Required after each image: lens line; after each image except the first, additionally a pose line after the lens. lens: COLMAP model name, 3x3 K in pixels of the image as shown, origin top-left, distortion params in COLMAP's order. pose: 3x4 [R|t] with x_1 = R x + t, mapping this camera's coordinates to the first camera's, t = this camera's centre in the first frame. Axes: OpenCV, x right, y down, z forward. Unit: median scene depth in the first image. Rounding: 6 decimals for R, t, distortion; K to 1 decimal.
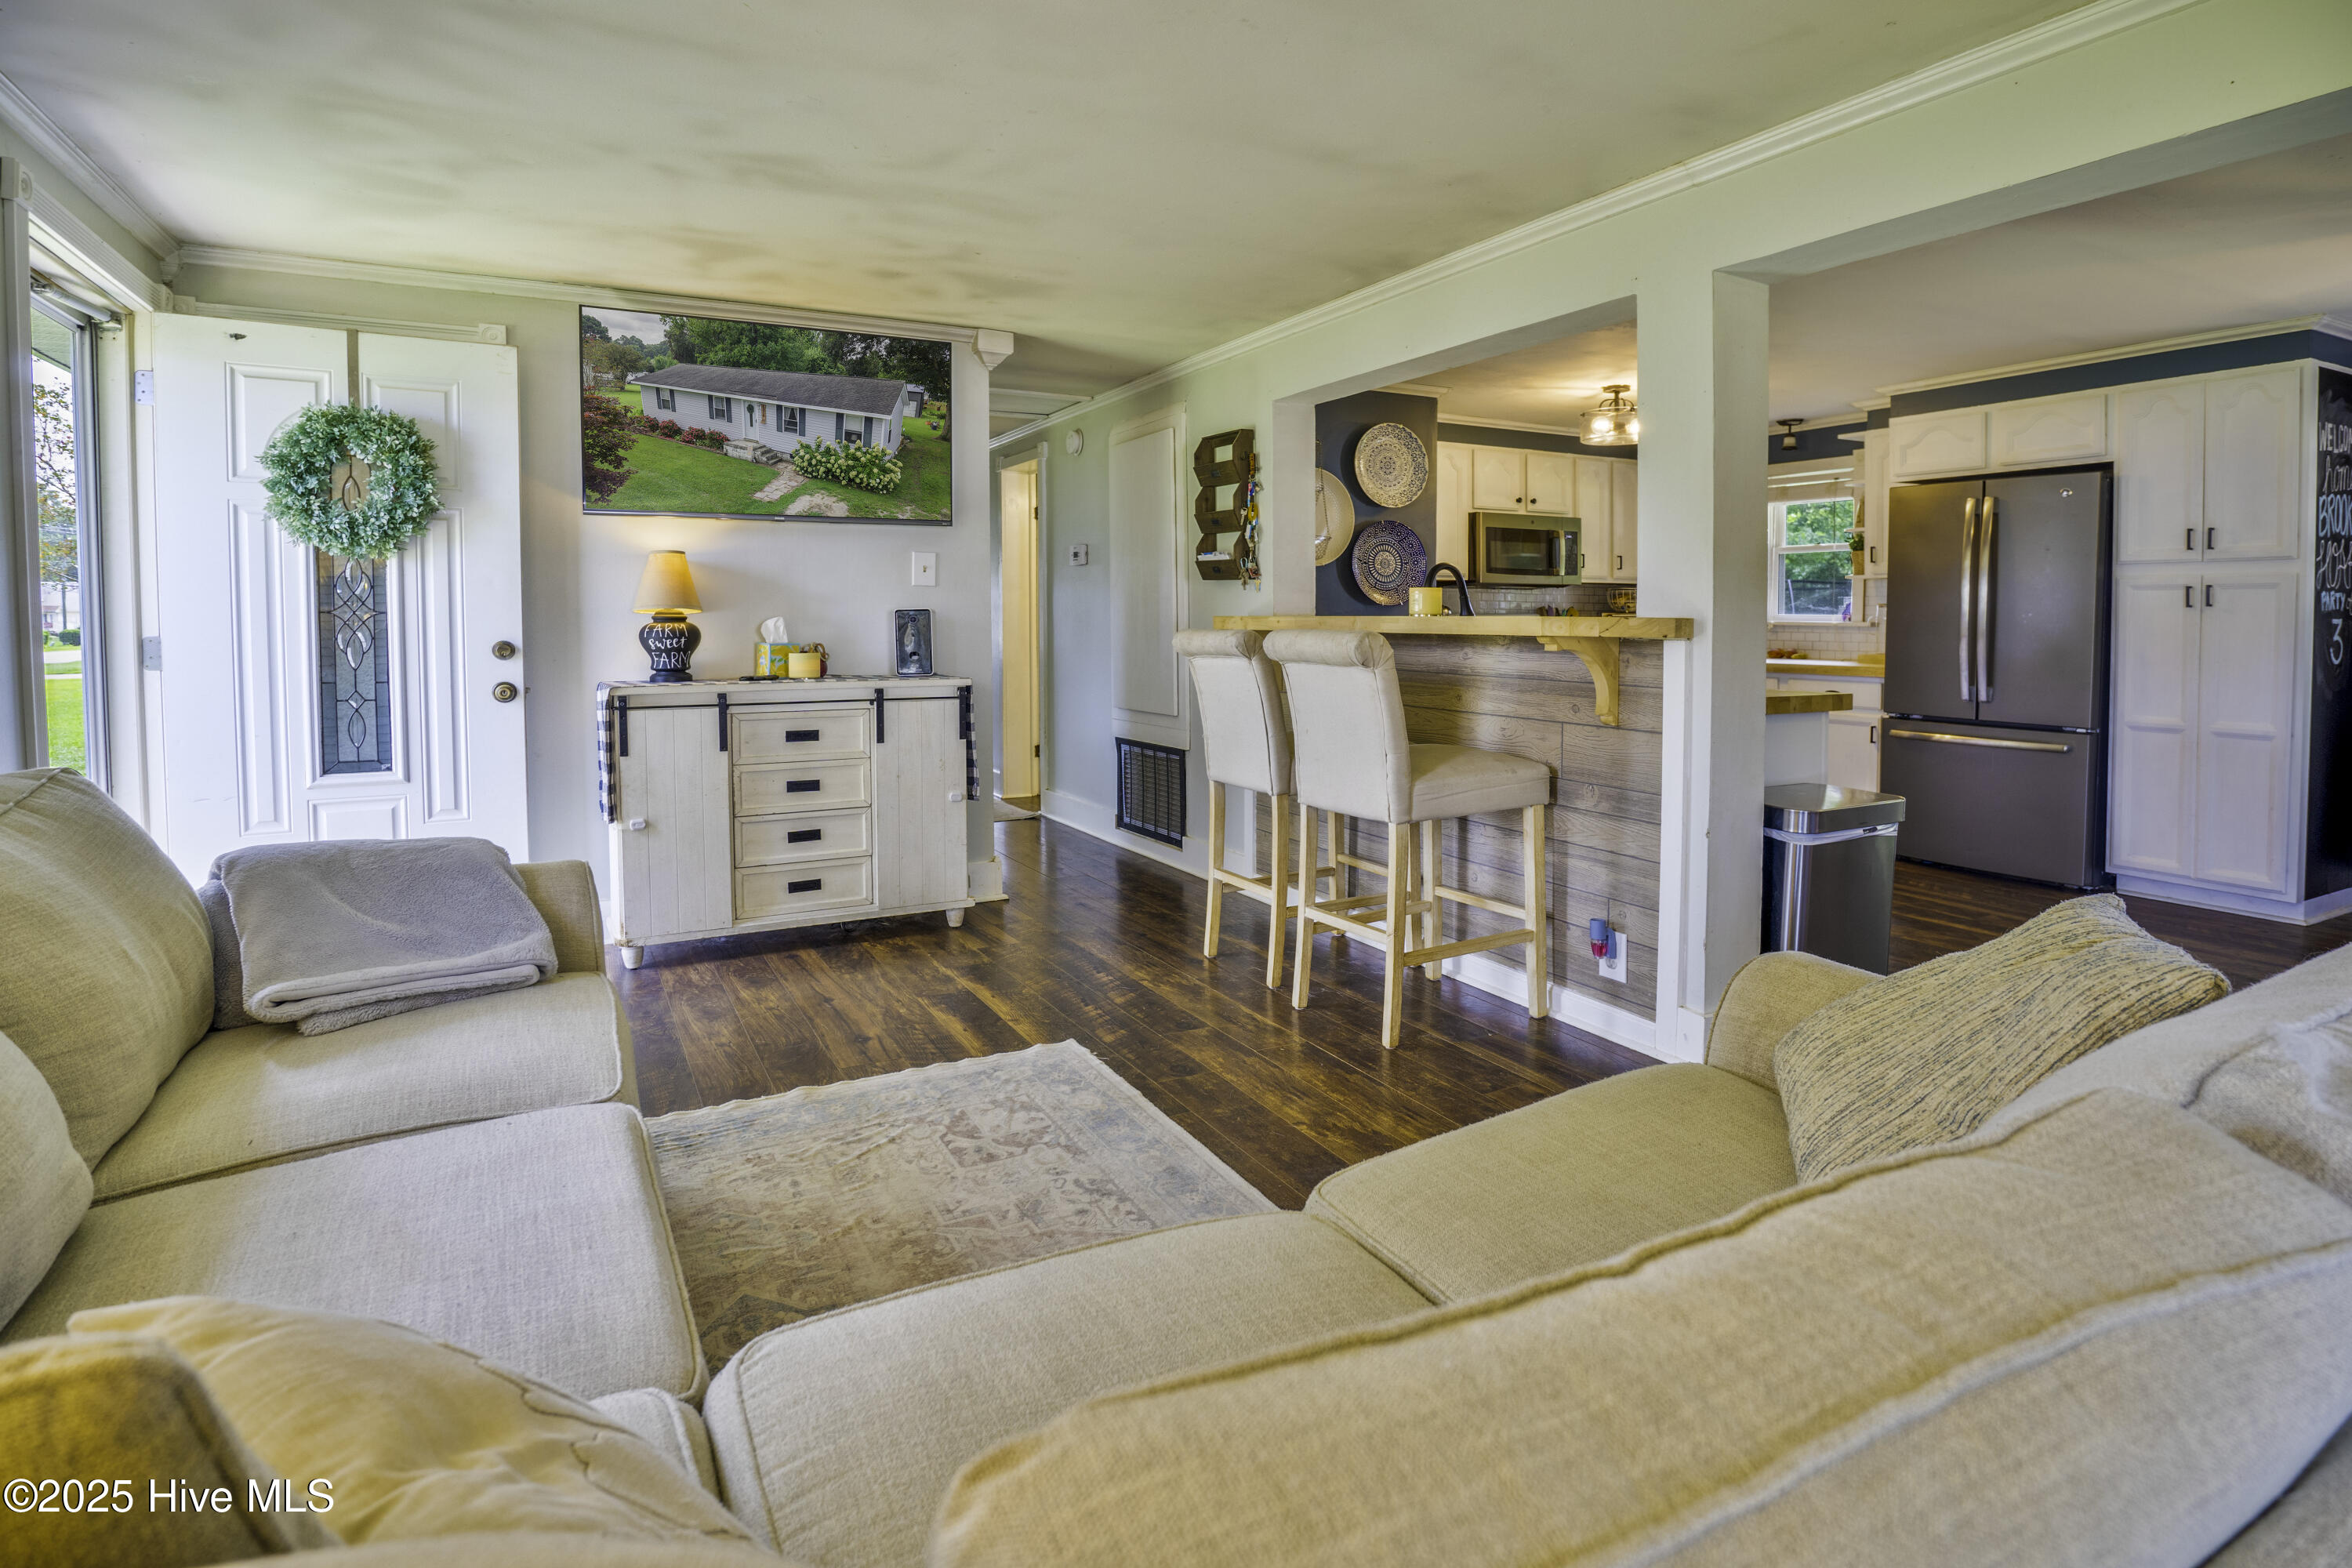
lens RADIAL K [[1230.4, 0, 1158.3], [0, 1230.4, 689.6], [0, 0, 1]] dist [-0.033433, 0.009214]
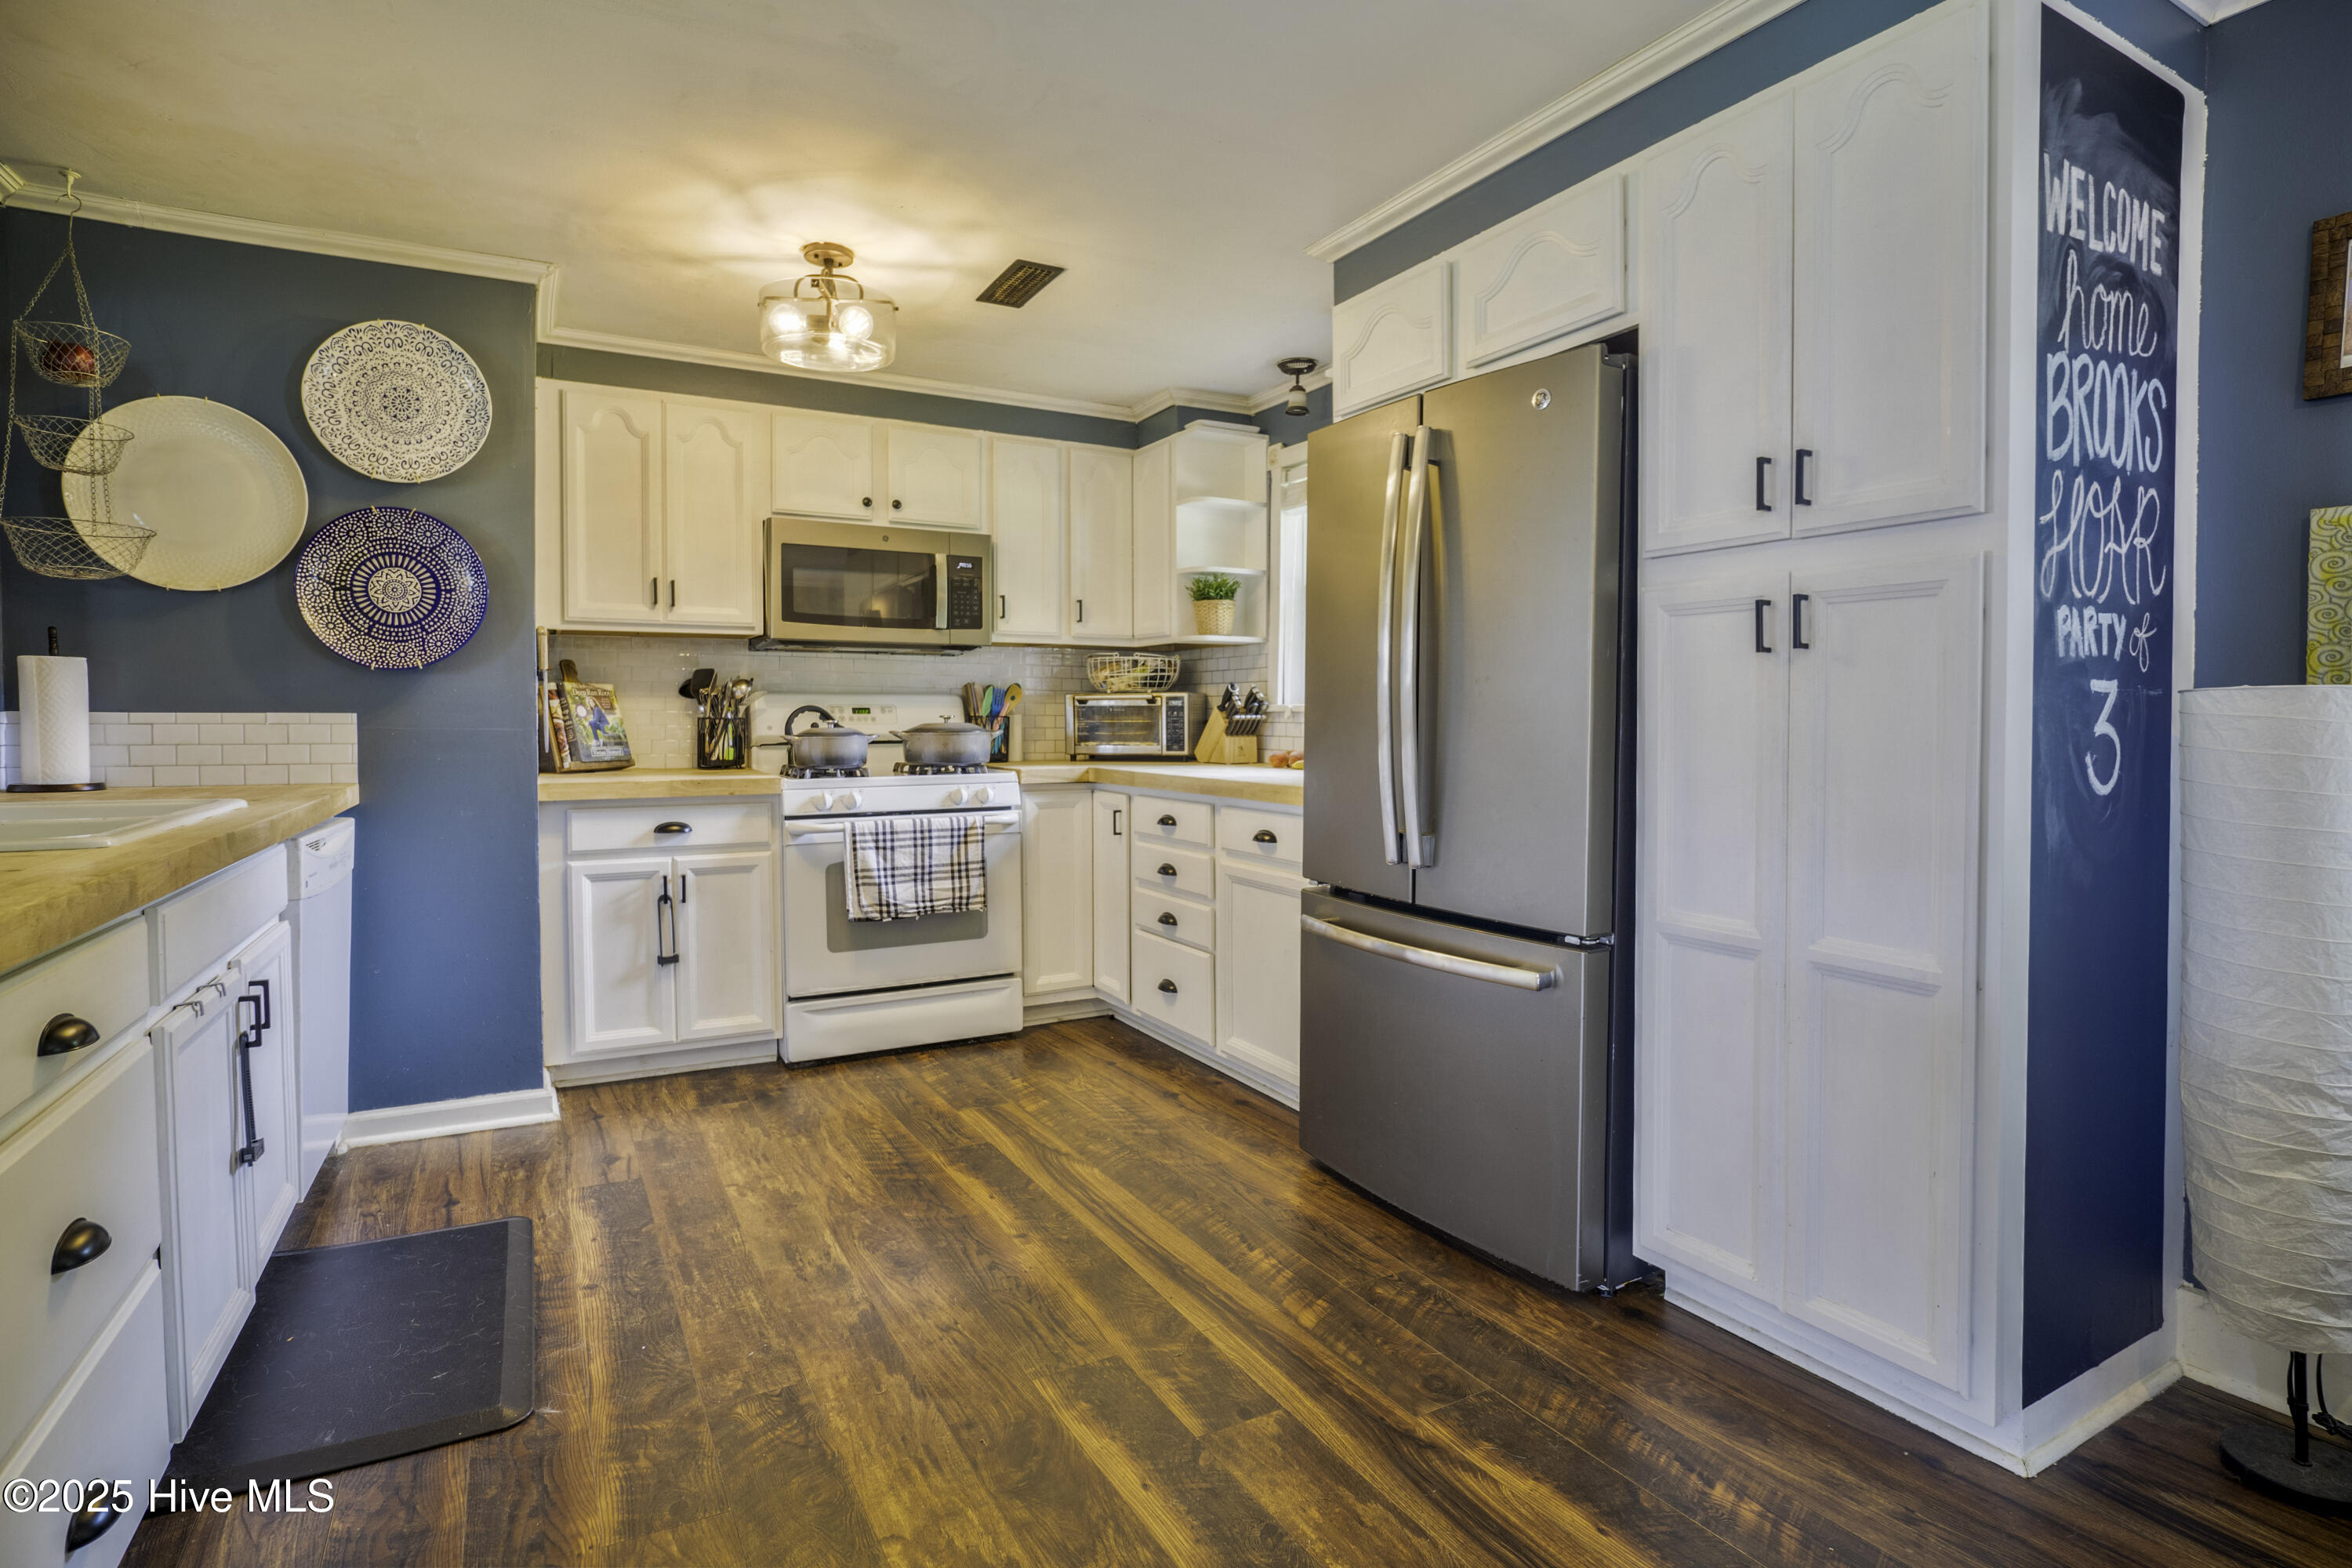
lens RADIAL K [[1230.4, 0, 1197.9], [0, 1230.4, 795.1], [0, 0, 1]] dist [-0.033433, 0.009214]
pose [[0.998457, -0.002990, 0.055448, 0.609764], [0.002621, 0.999974, 0.006727, -0.022622], [-0.055466, -0.006571, 0.998439, 0.570268]]
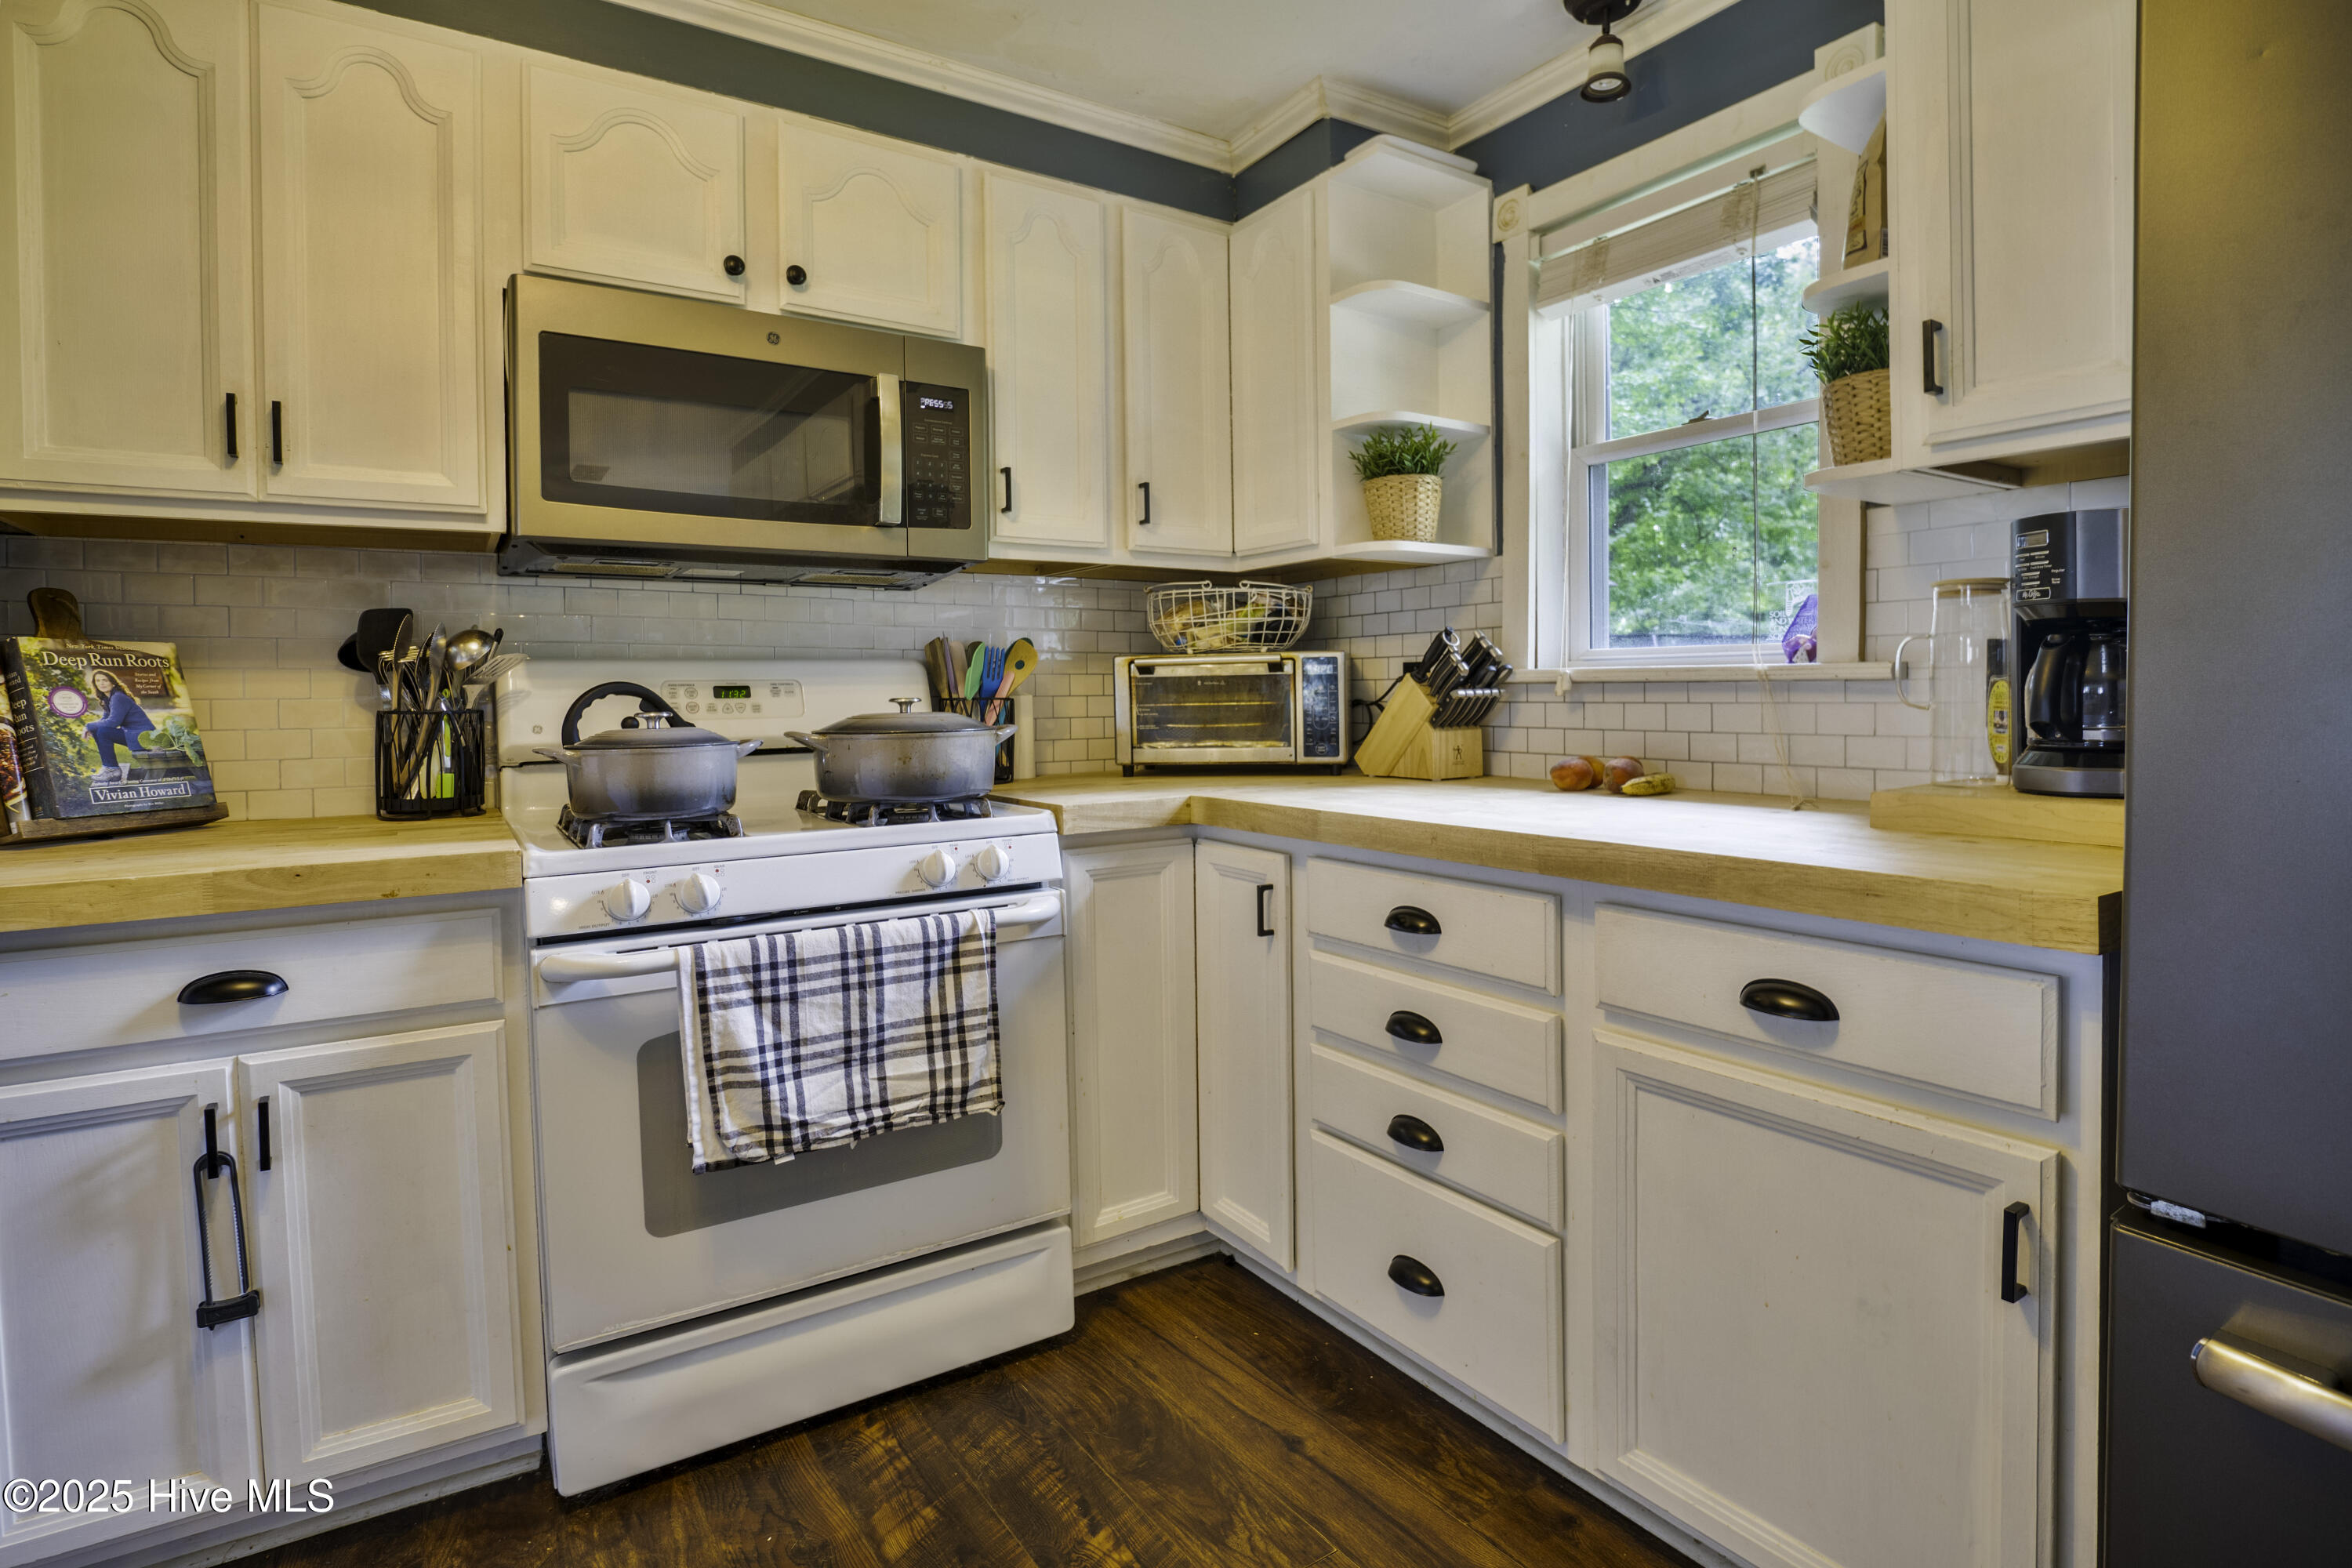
lens RADIAL K [[1230.4, 0, 1249.5], [0, 1230.4, 752.2], [0, 0, 1]] dist [-0.033433, 0.009214]
pose [[0.987895, -0.022380, 0.153503, 0.534039], [0.024293, 0.999649, -0.010593, -0.047051], [-0.153212, 0.014194, 0.988091, 1.003168]]
